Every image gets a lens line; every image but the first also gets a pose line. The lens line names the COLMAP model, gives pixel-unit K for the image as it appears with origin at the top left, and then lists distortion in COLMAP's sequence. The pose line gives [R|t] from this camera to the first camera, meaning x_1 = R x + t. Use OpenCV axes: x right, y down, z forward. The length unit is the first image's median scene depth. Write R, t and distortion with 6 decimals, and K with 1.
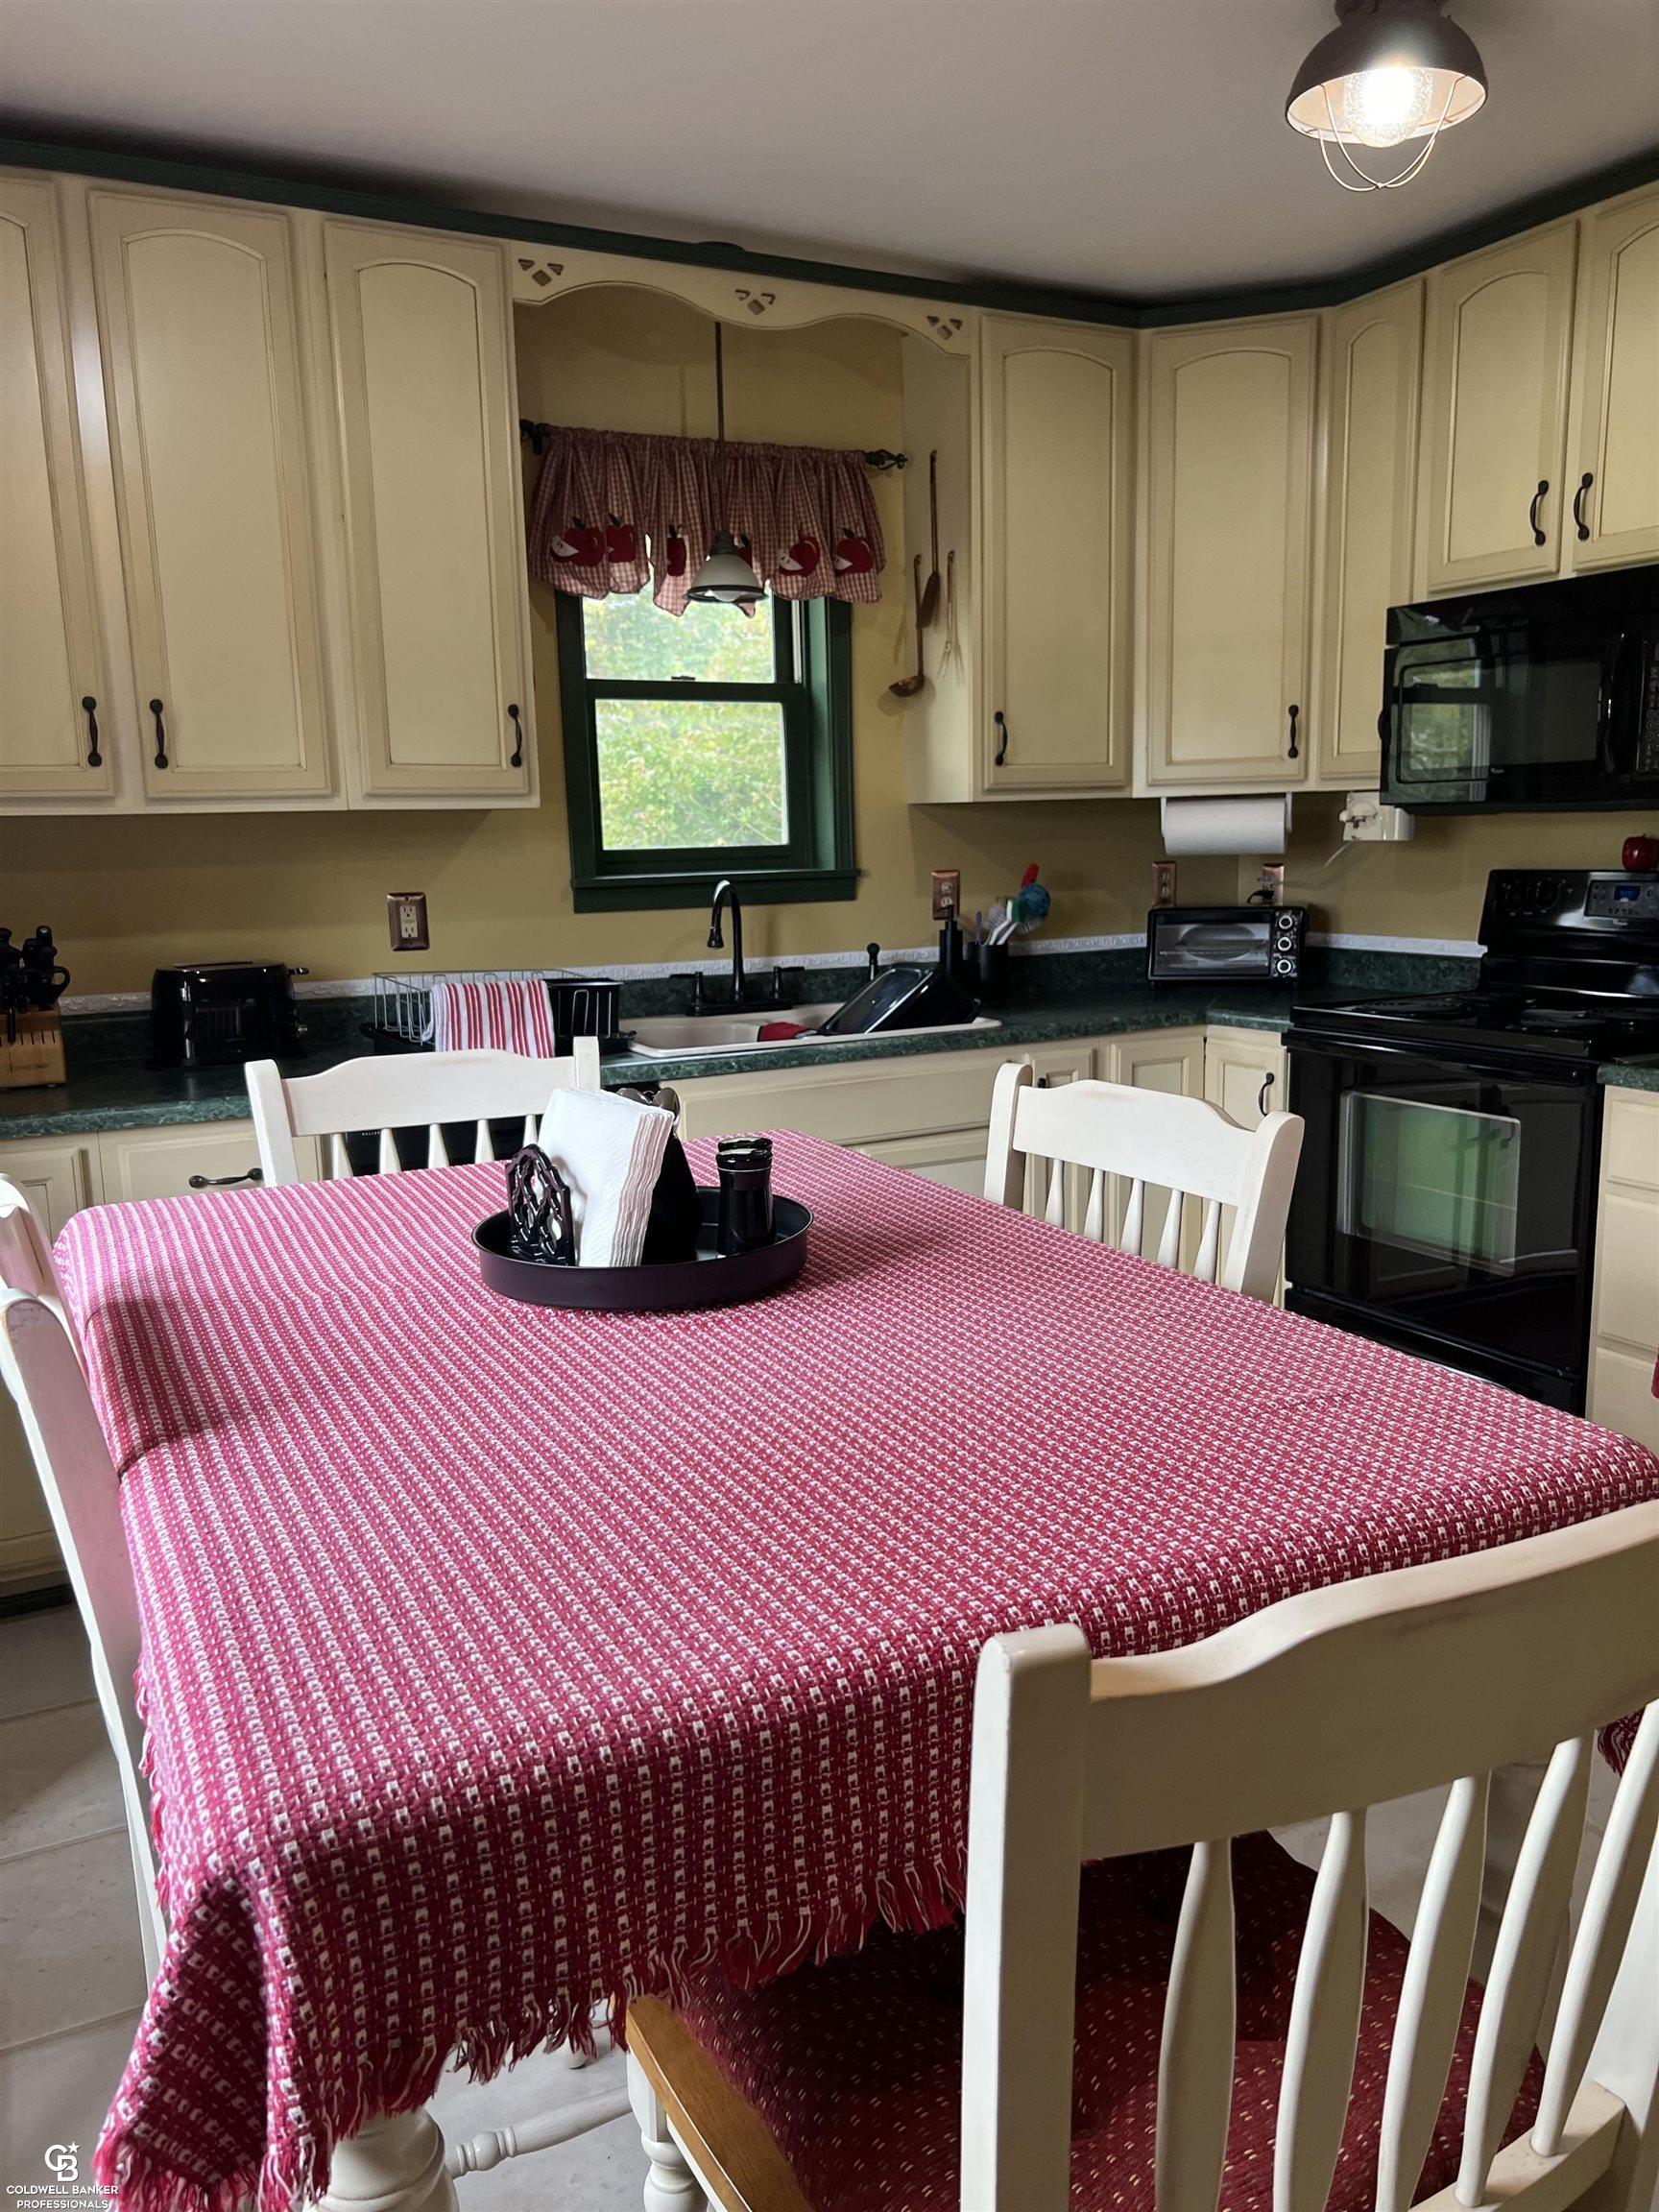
lens RADIAL K [[1652.3, 0, 861.6], [0, 1652.3, 1139.3], [0, 0, 1]] dist [0.031077, -0.044274]
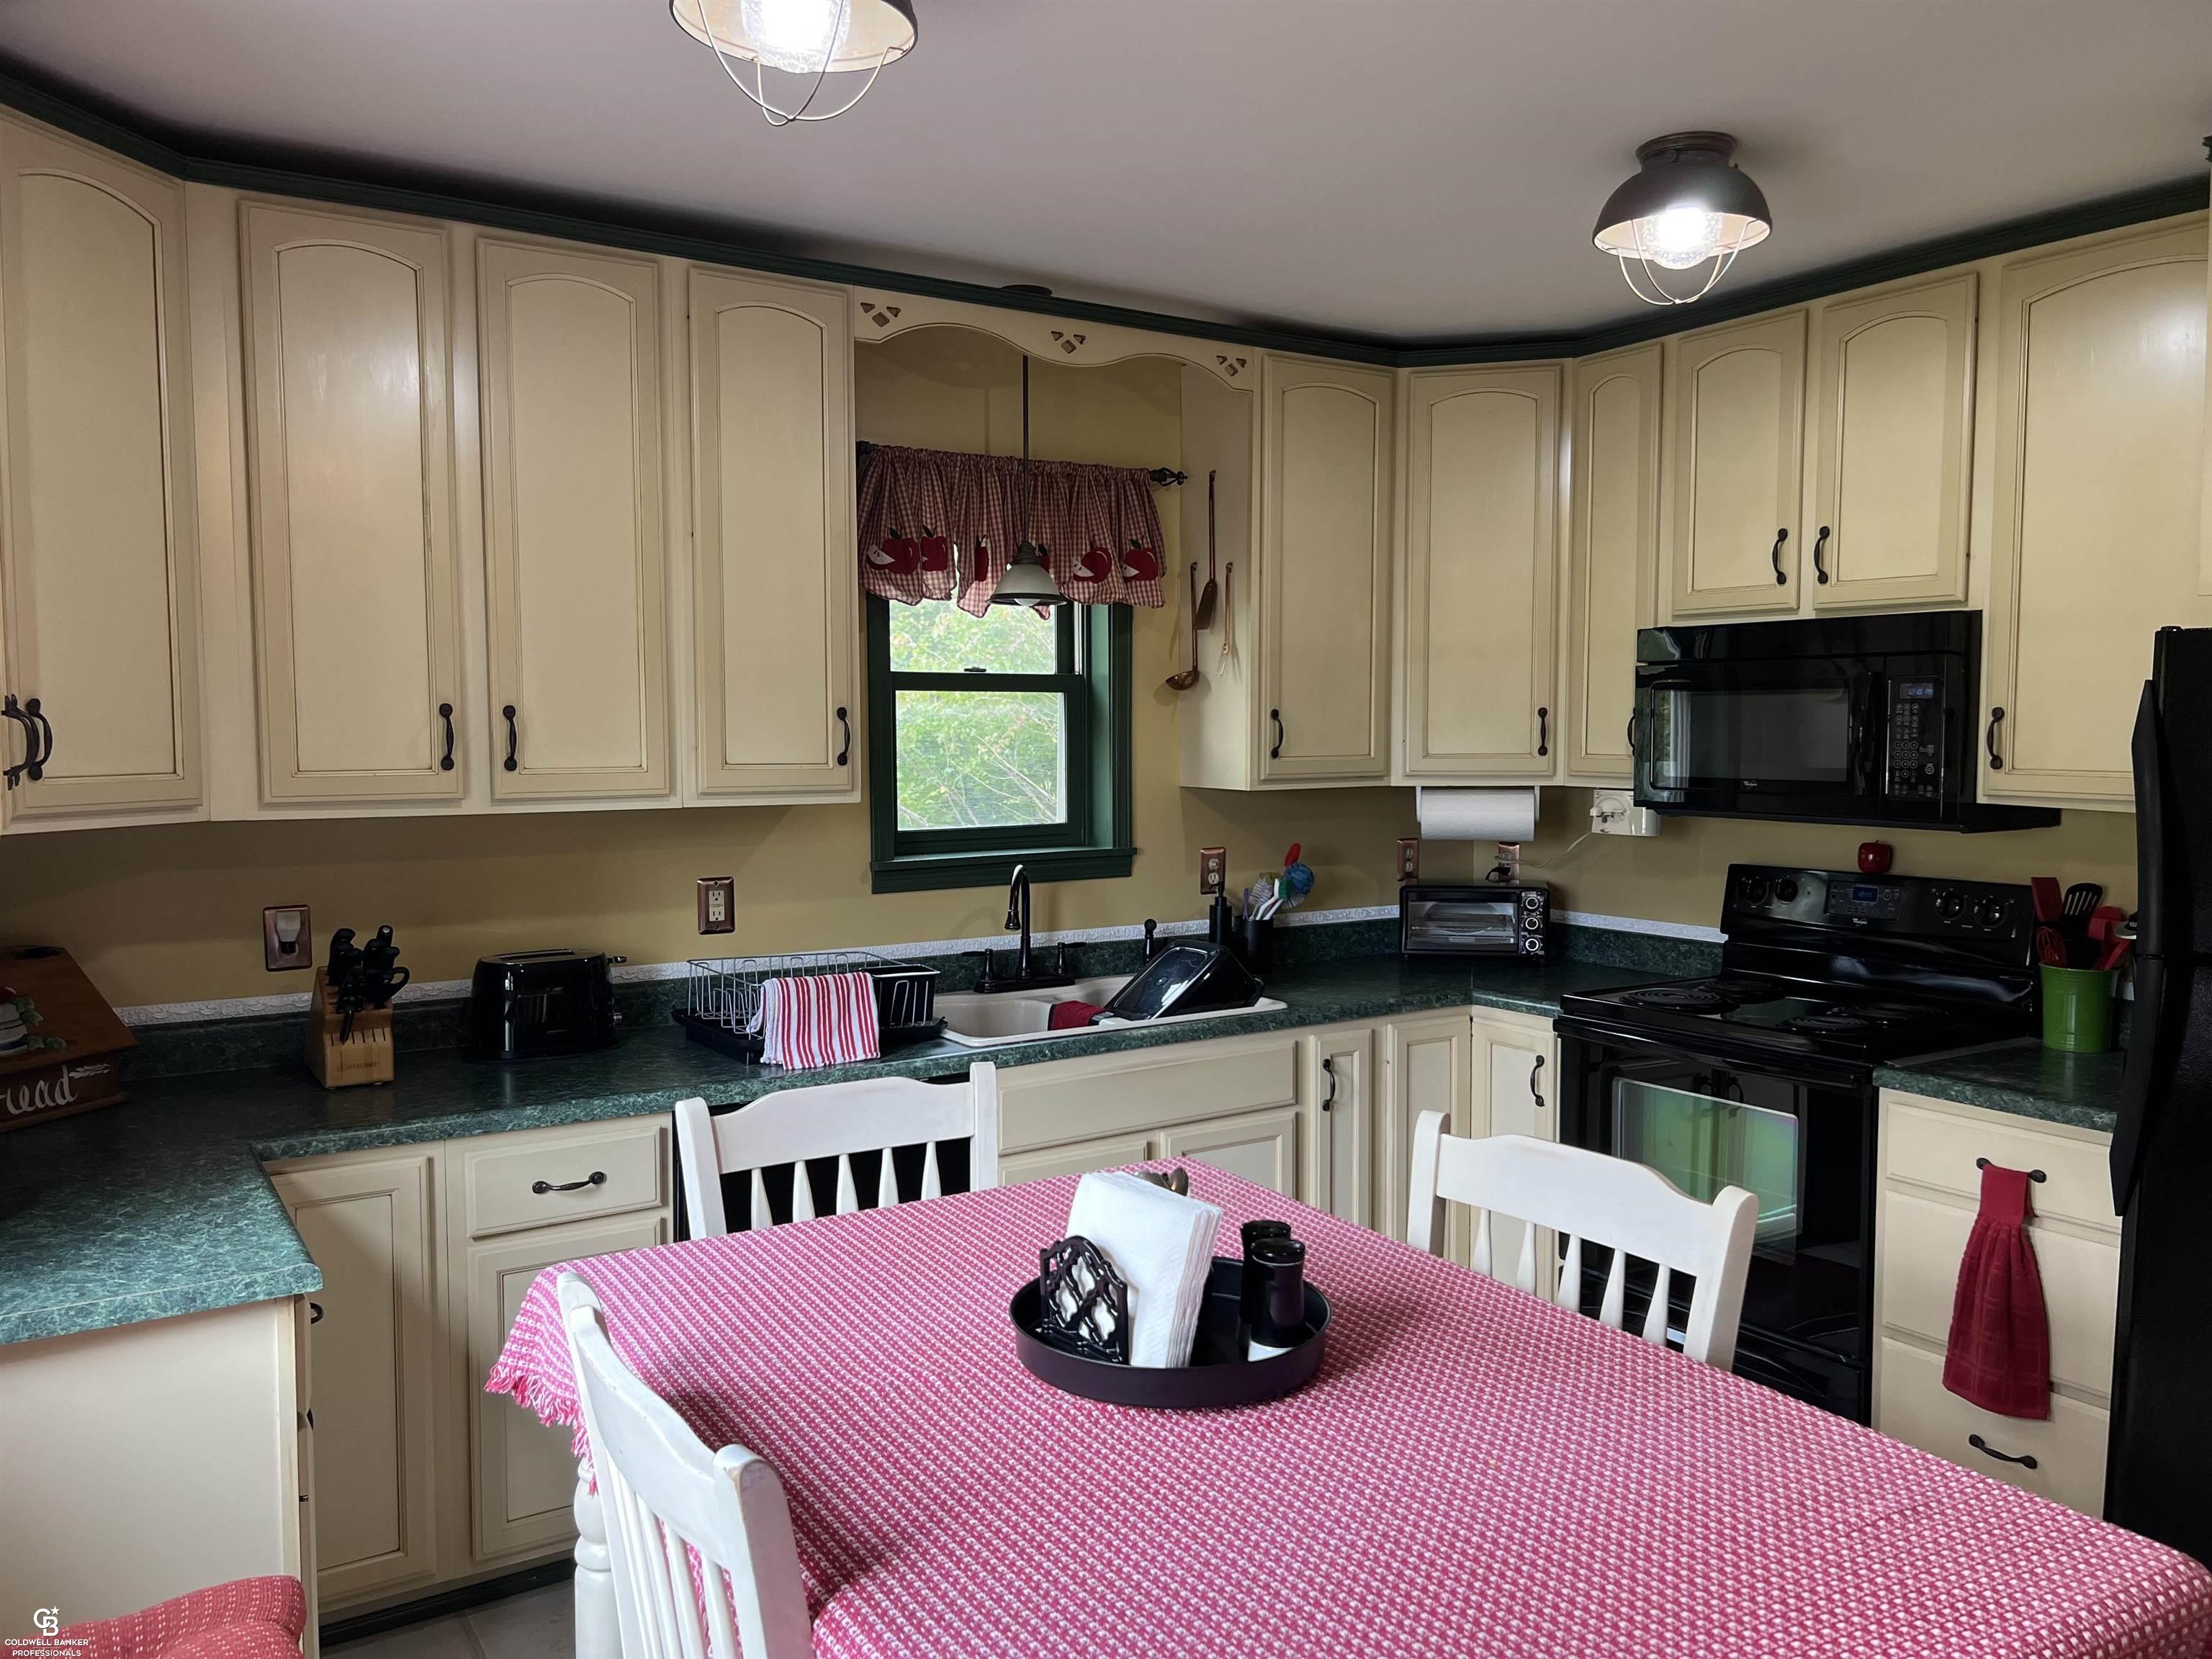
lens RADIAL K [[1652.3, 0, 1100.7], [0, 1652.3, 836.8], [0, 0, 1]] dist [0.031077, -0.044274]
pose [[0.995994, 0.012935, 0.088481, -0.132719], [-0.002975, 0.993728, -0.111784, -0.062395], [-0.089372, 0.111073, 0.989786, -0.035461]]
